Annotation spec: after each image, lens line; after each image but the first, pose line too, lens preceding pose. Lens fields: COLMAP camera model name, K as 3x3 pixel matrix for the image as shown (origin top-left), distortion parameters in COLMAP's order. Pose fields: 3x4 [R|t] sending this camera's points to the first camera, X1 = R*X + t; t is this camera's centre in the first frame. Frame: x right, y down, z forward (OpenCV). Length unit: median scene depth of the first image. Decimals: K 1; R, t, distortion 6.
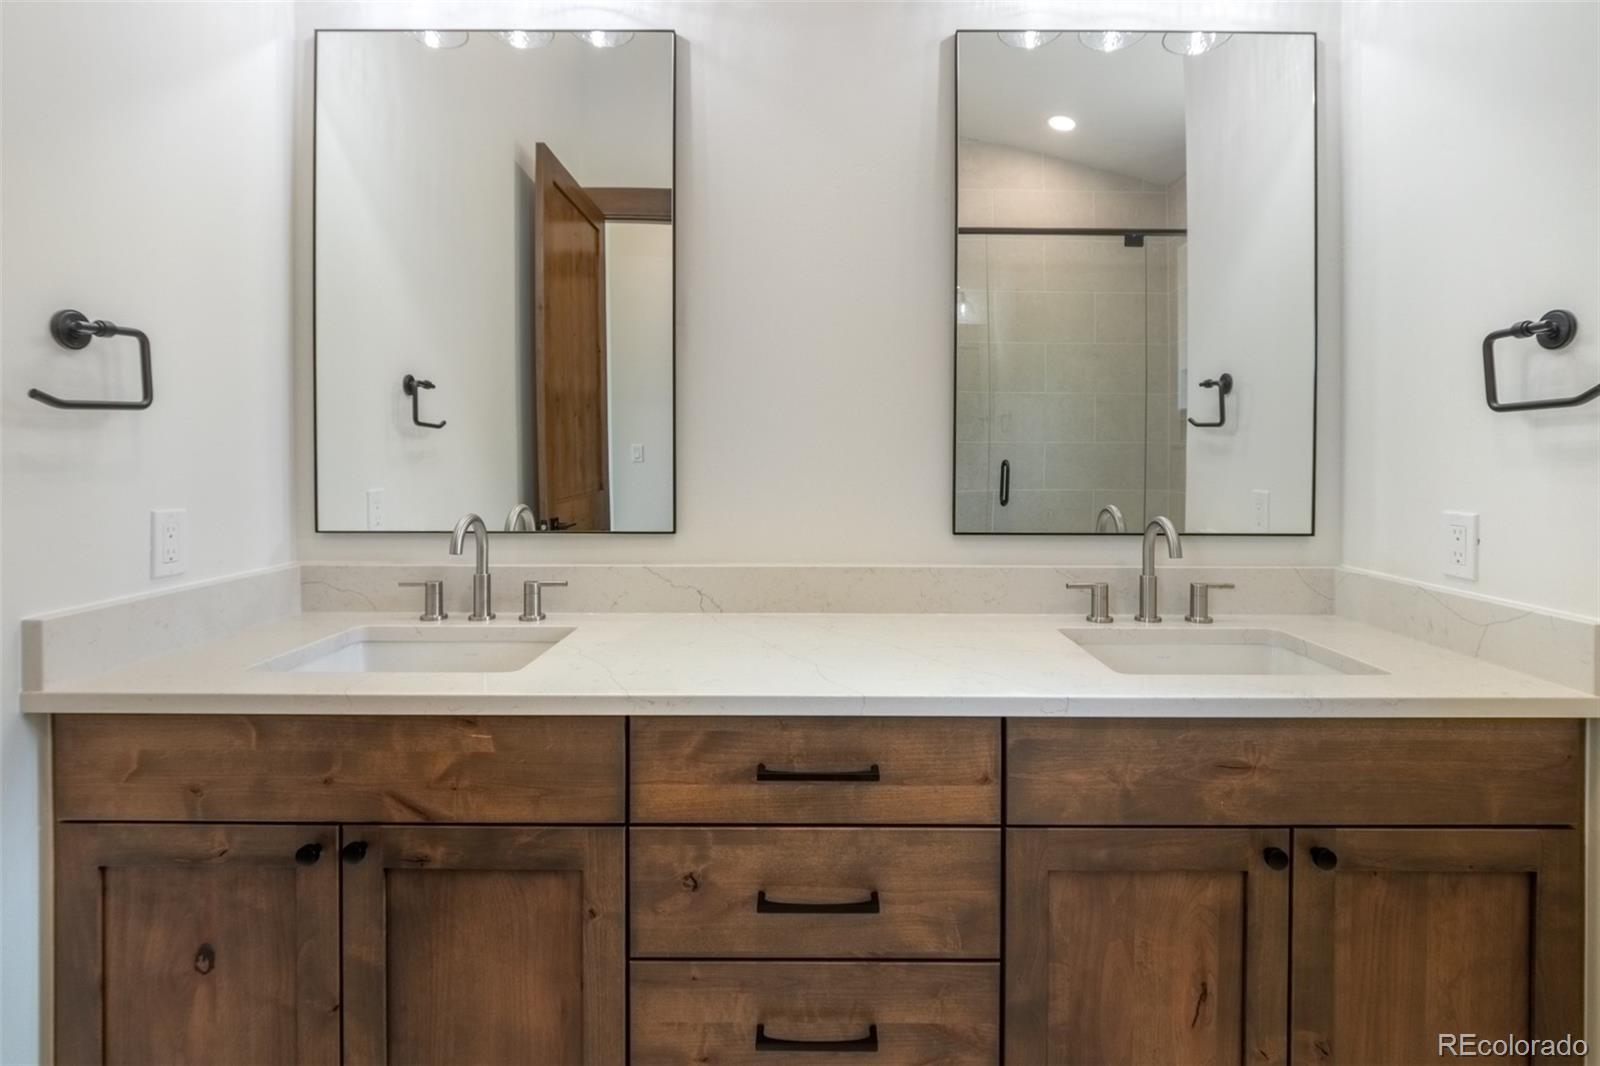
lens RADIAL K [[771.6, 0, 813.2], [0, 771.6, 467.3], [0, 0, 1]] dist [0.001644, -0.002849]
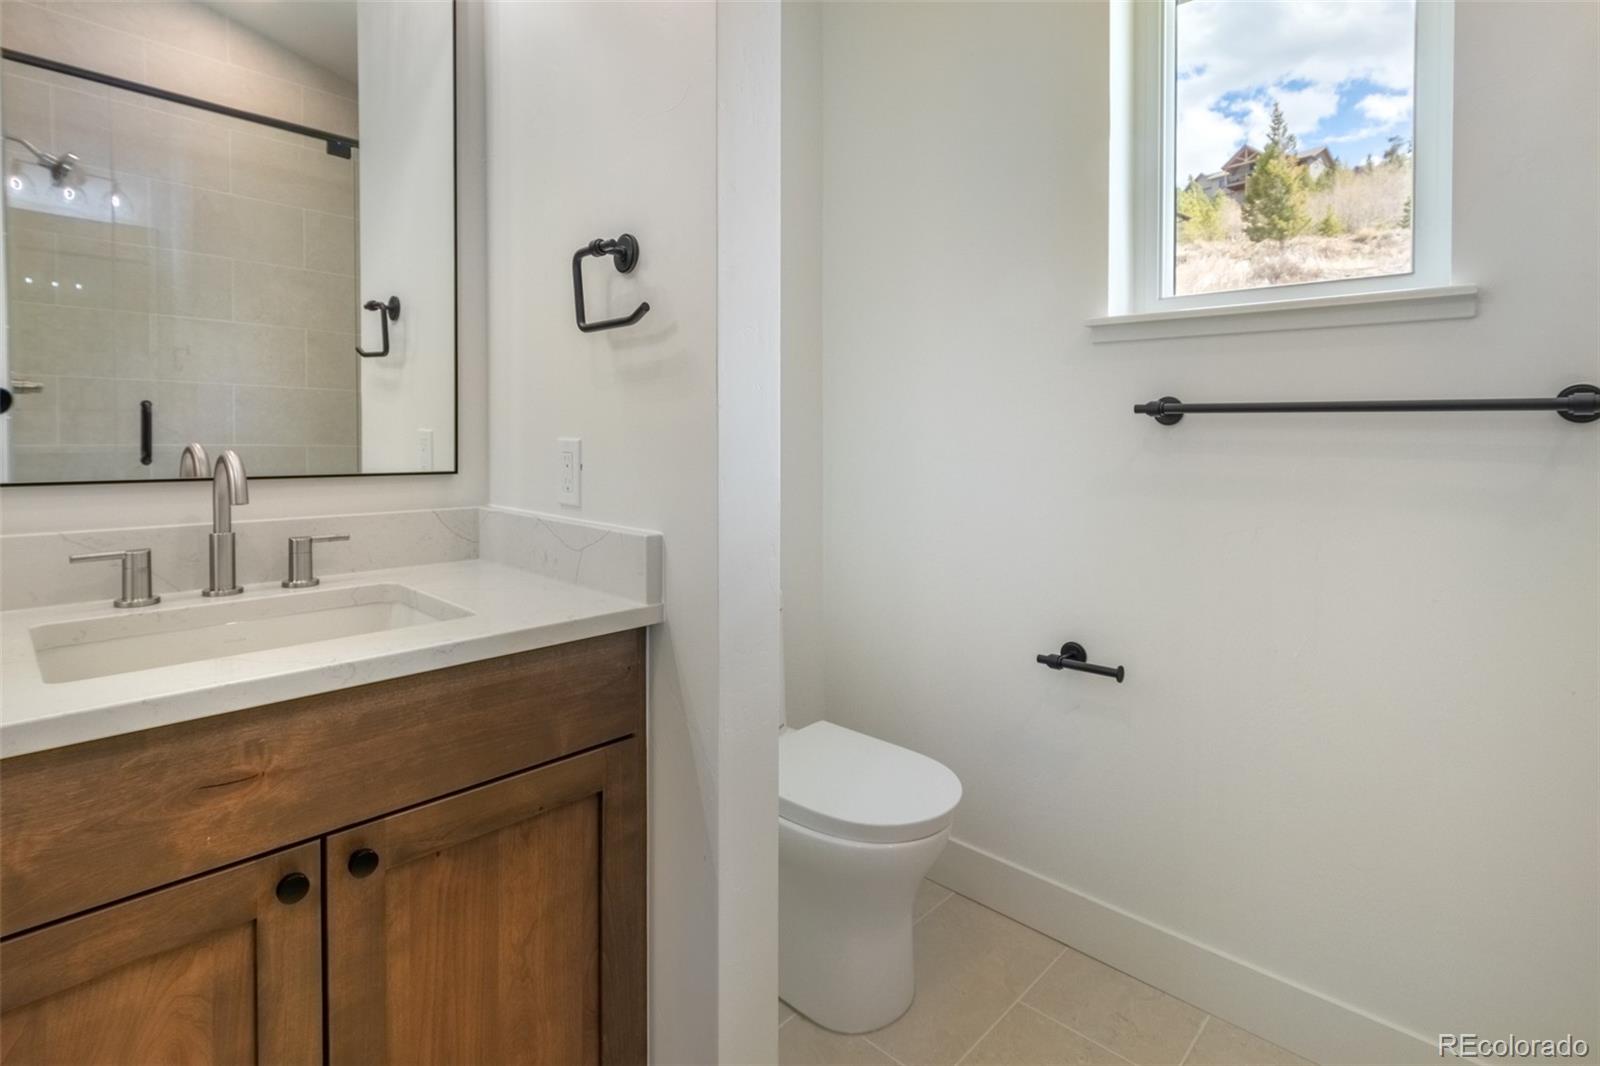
lens RADIAL K [[771.6, 0, 799.9], [0, 771.6, 449.9], [0, 0, 1]] dist [0.001644, -0.002849]
pose [[0.687814, -0.008048, 0.725842, 0.376562], [0.000943, 0.999948, 0.010194, 0.072326], [-0.725886, -0.006327, 0.687786, 0.127246]]
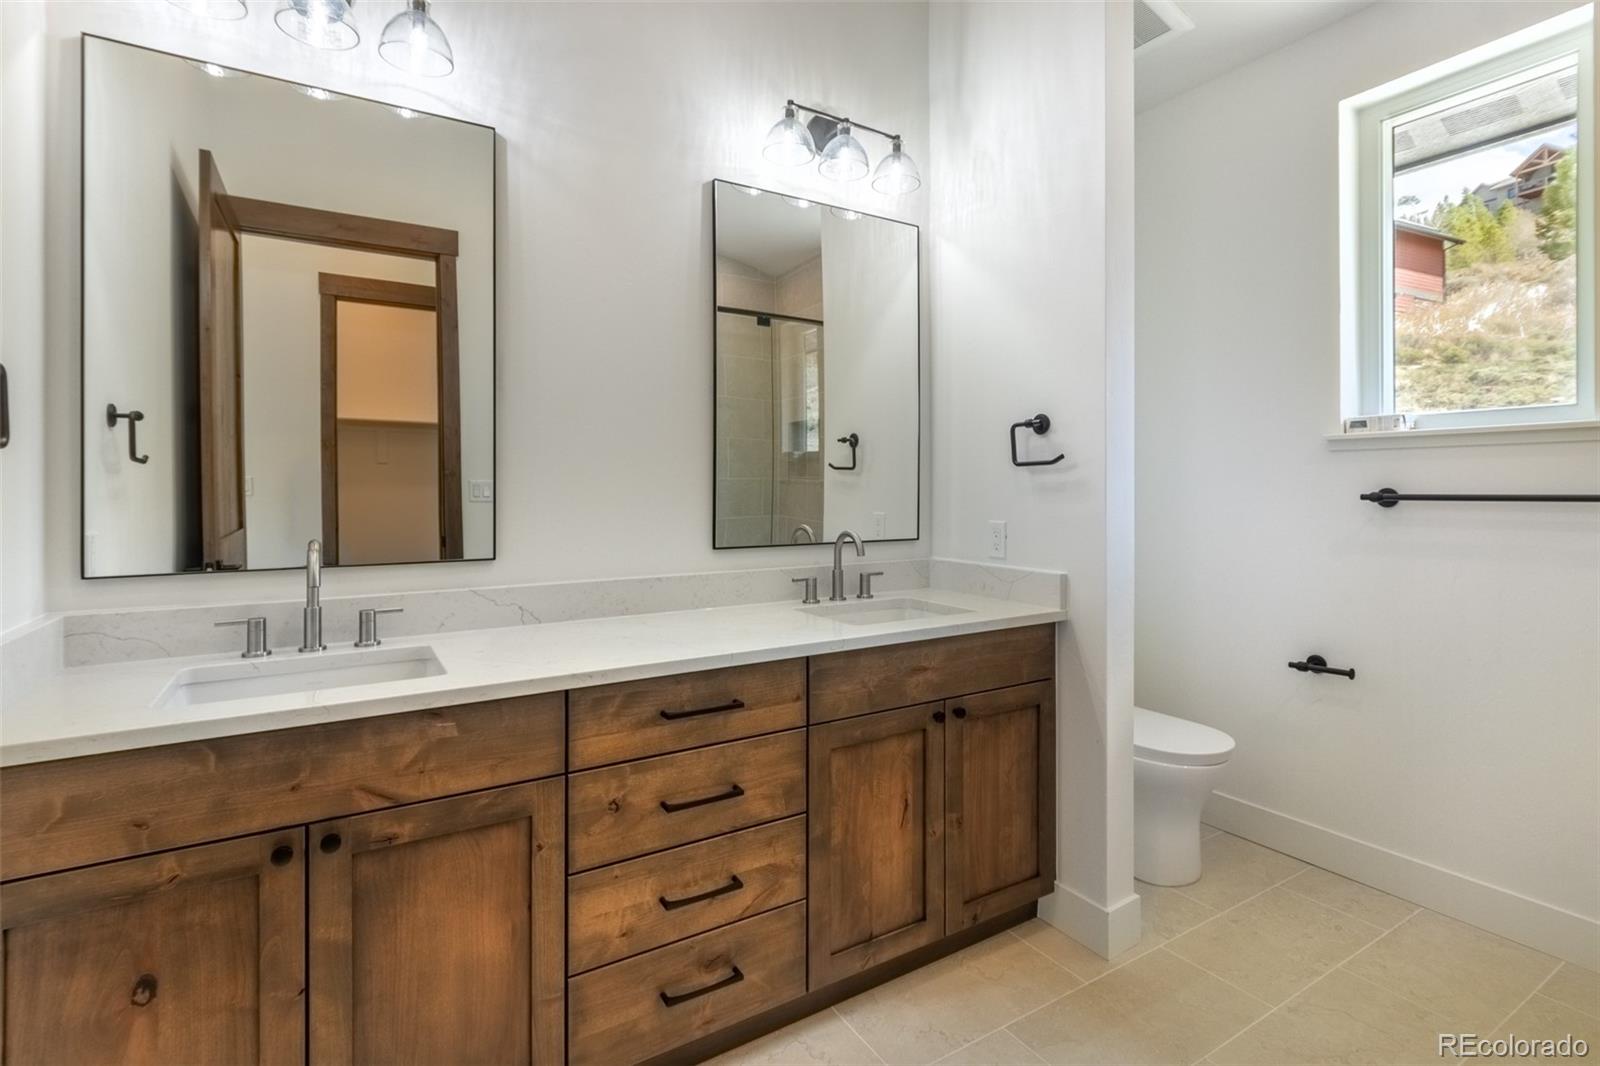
lens RADIAL K [[771.6, 0, 784.8], [0, 771.6, 499.7], [0, 0, 1]] dist [0.001644, -0.002849]
pose [[0.853862, -0.012403, 0.520351, -0.586476], [0.012243, 0.999918, 0.003744, -0.004576], [-0.520355, 0.003173, 0.853944, -0.312384]]
